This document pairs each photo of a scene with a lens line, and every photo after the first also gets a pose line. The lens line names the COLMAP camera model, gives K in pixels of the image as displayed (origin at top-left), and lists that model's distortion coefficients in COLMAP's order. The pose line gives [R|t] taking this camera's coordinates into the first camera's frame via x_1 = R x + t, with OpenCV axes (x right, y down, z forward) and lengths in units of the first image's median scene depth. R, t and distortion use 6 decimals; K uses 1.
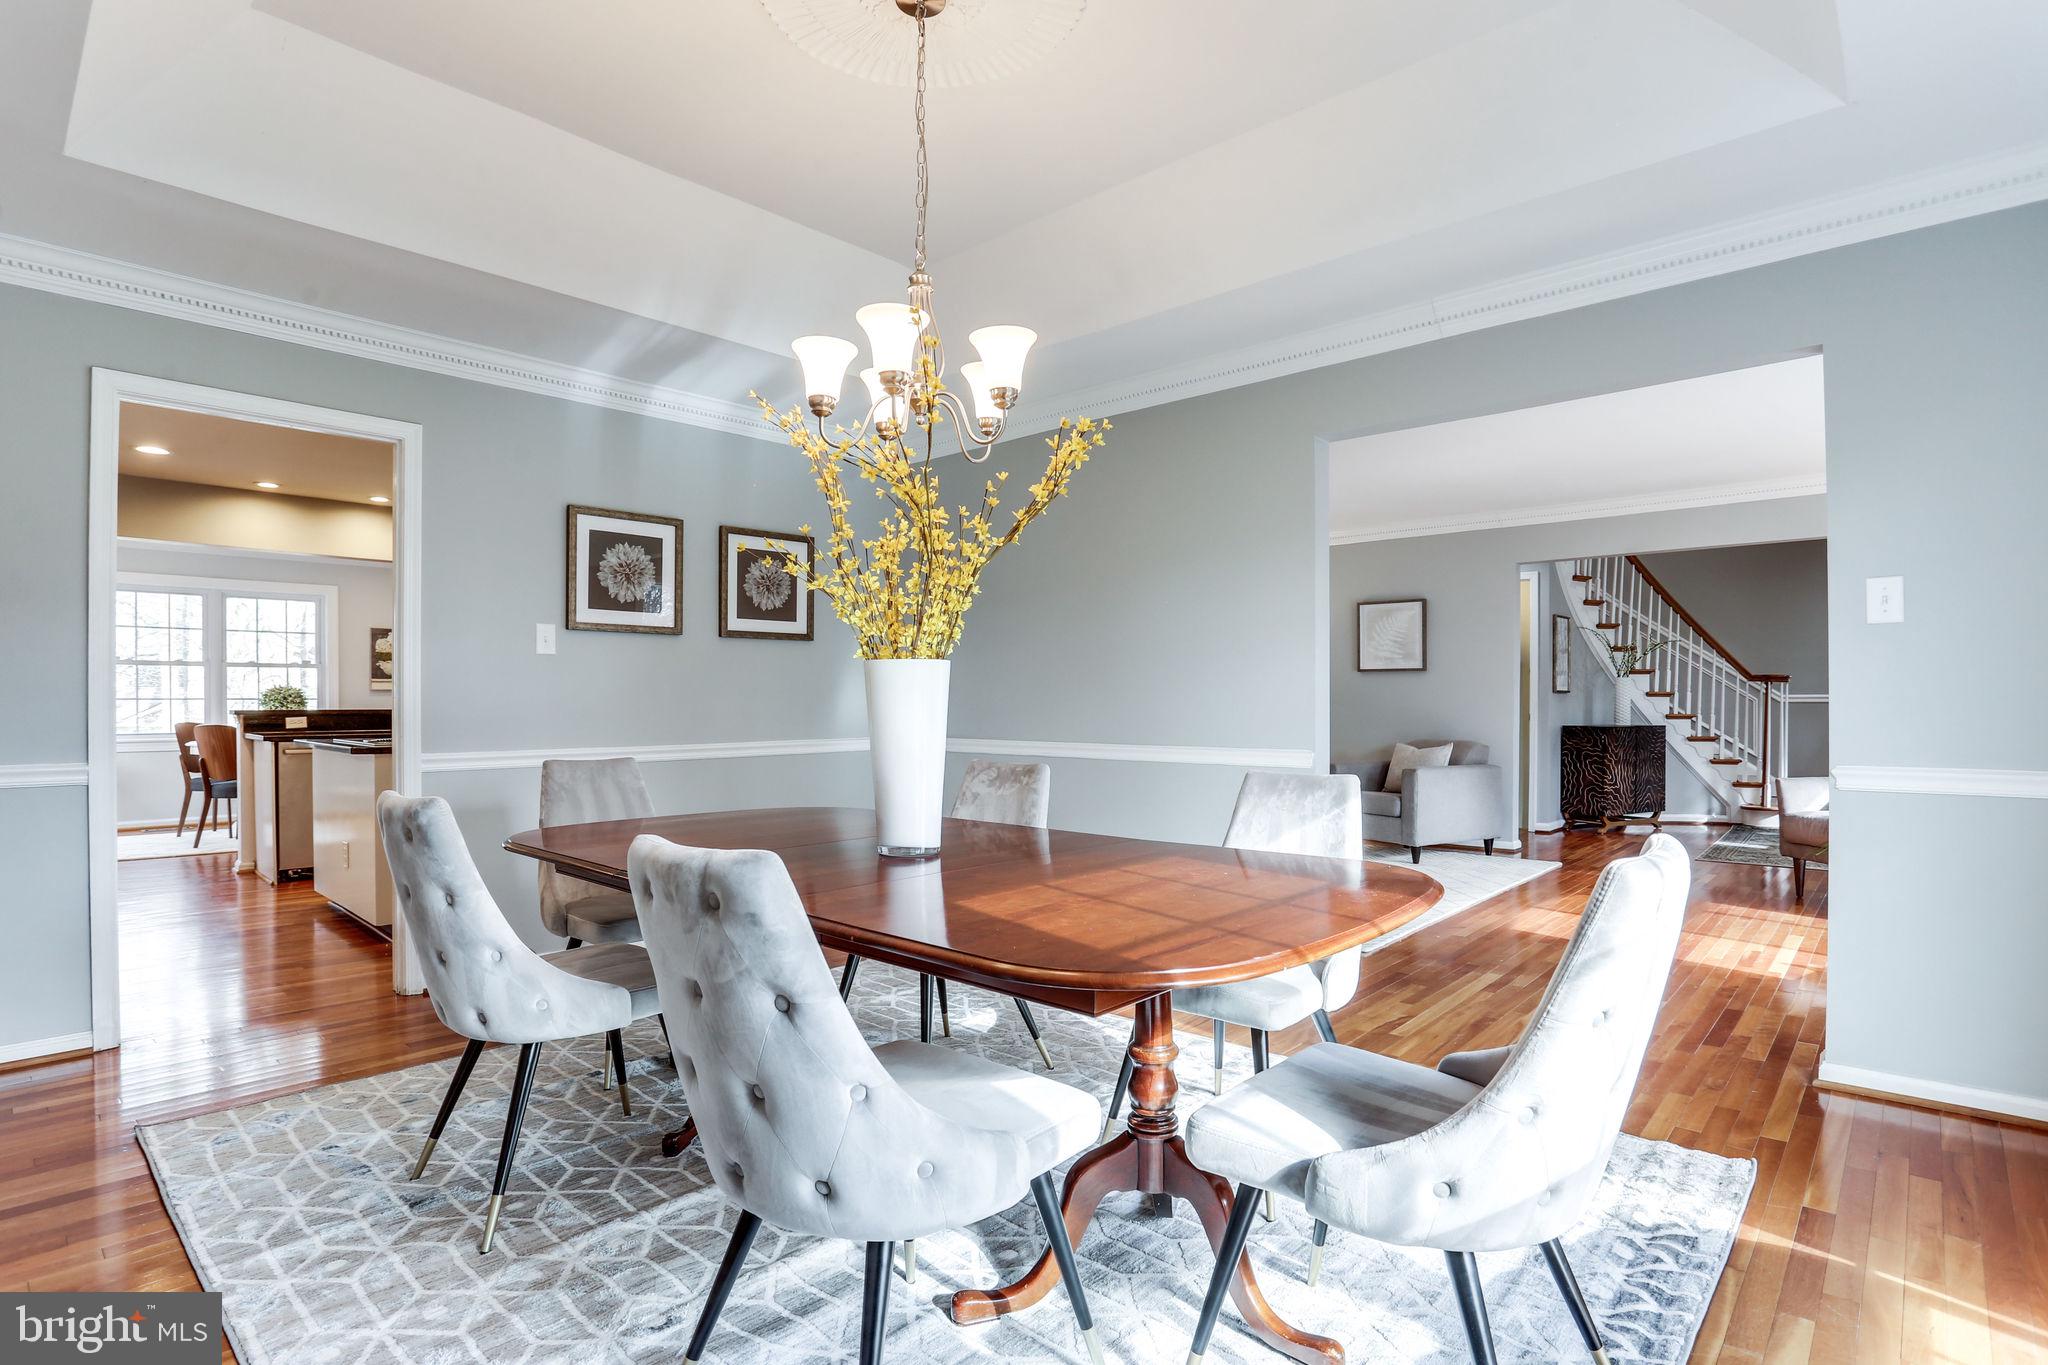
lens RADIAL K [[994.9, 0, 997.7], [0, 994.9, 709.4], [0, 0, 1]] dist [-0.033135, 0.002372]
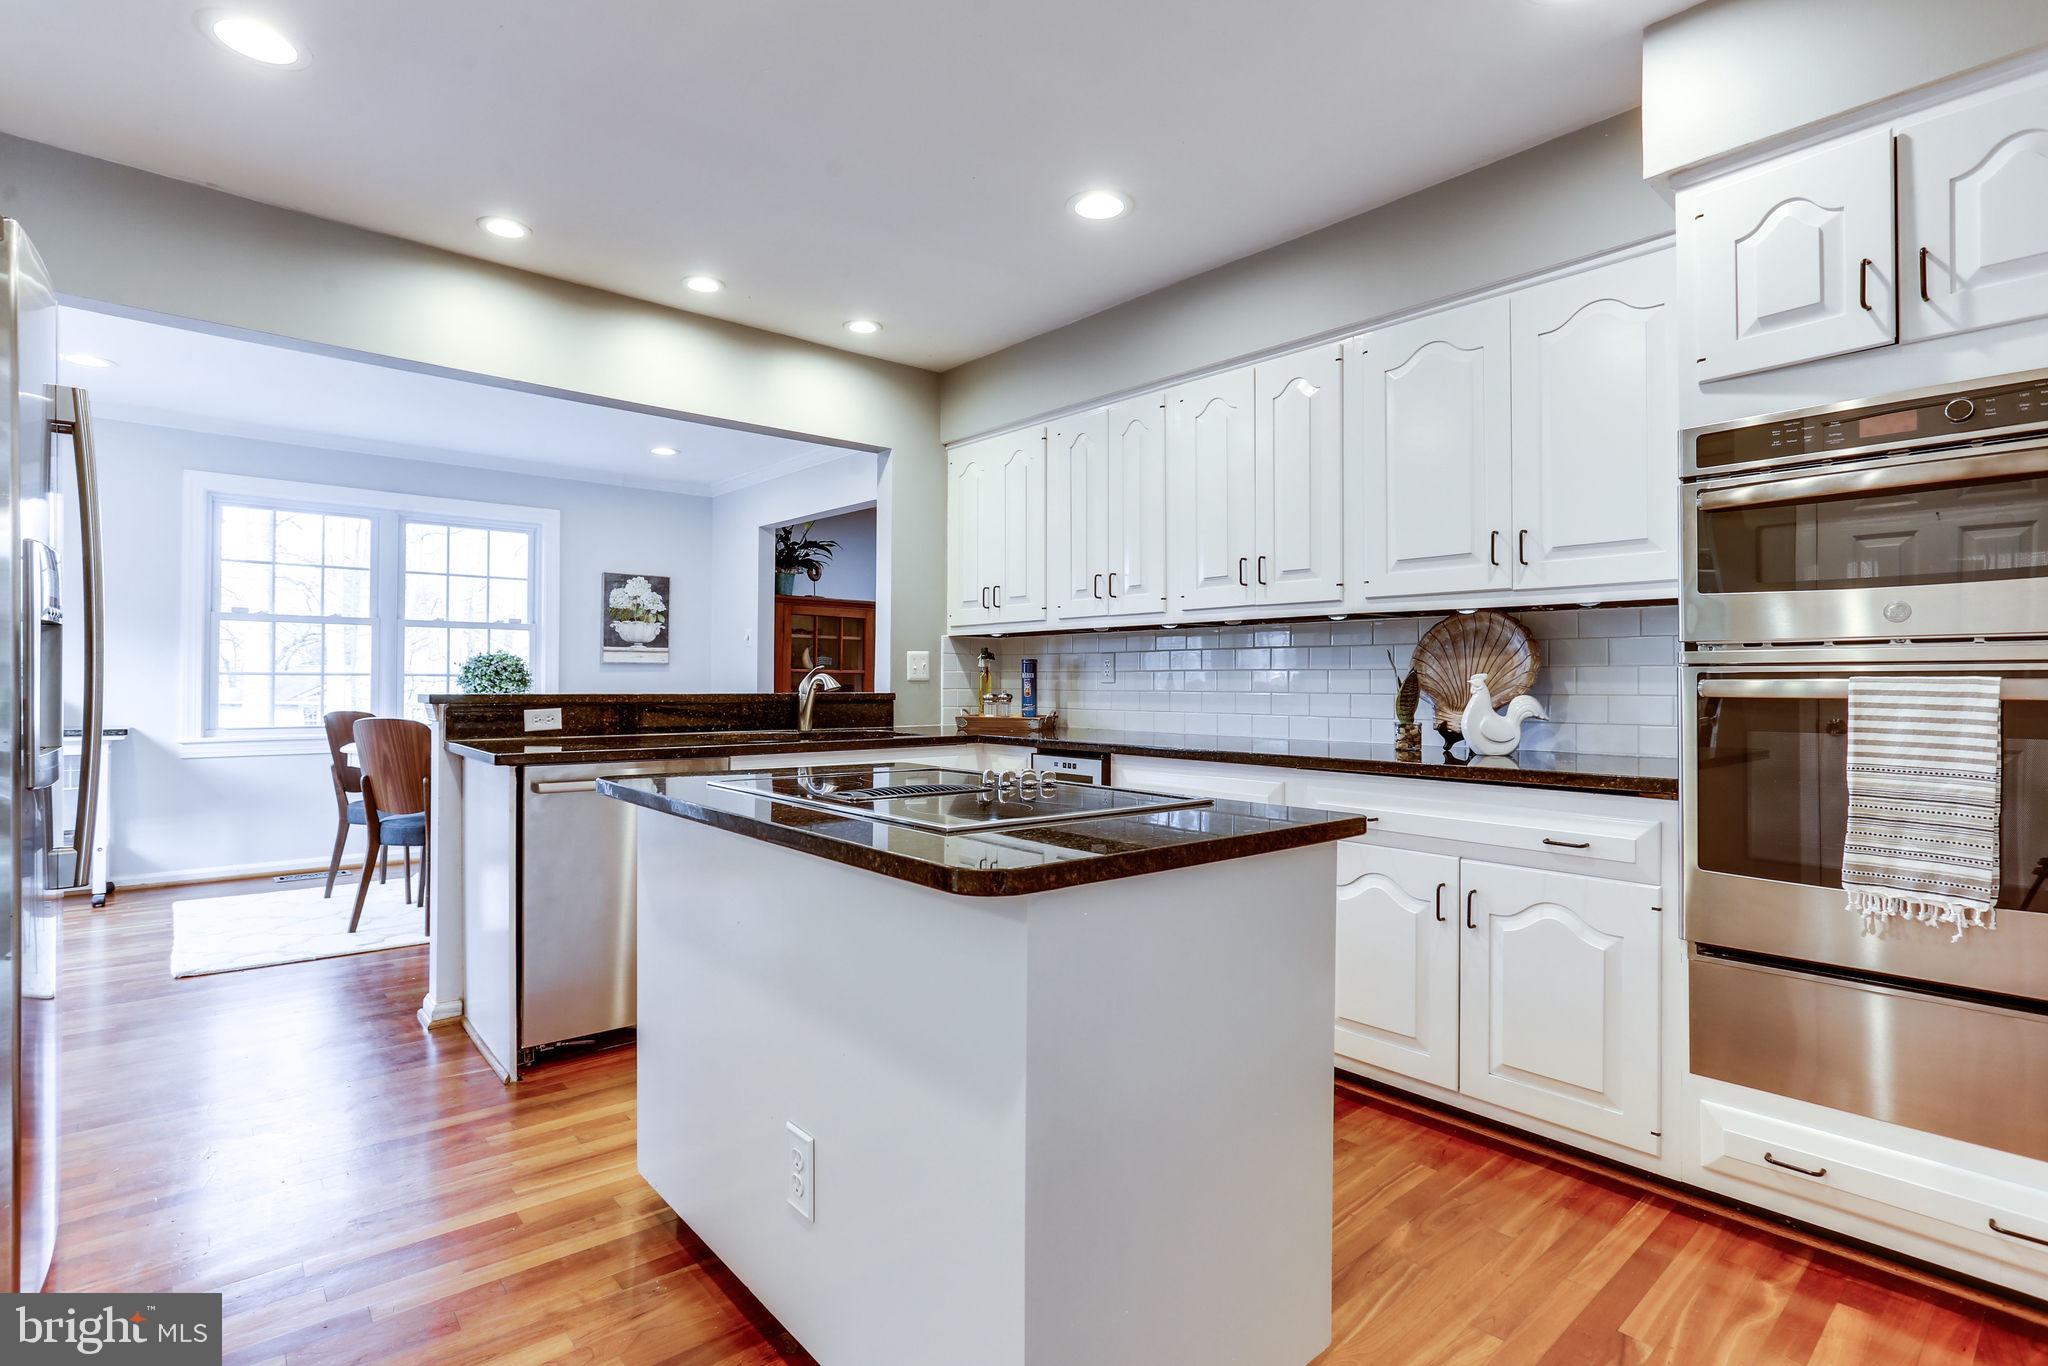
lens RADIAL K [[994.9, 0, 1035.7], [0, 994.9, 681.4], [0, 0, 1]] dist [-0.033135, 0.002372]
pose [[0.995975, 0.006717, -0.089385, -0.352301], [-0.007819, 0.999898, -0.011984, -0.001569], [0.089295, 0.012634, 0.995925, 0.434766]]
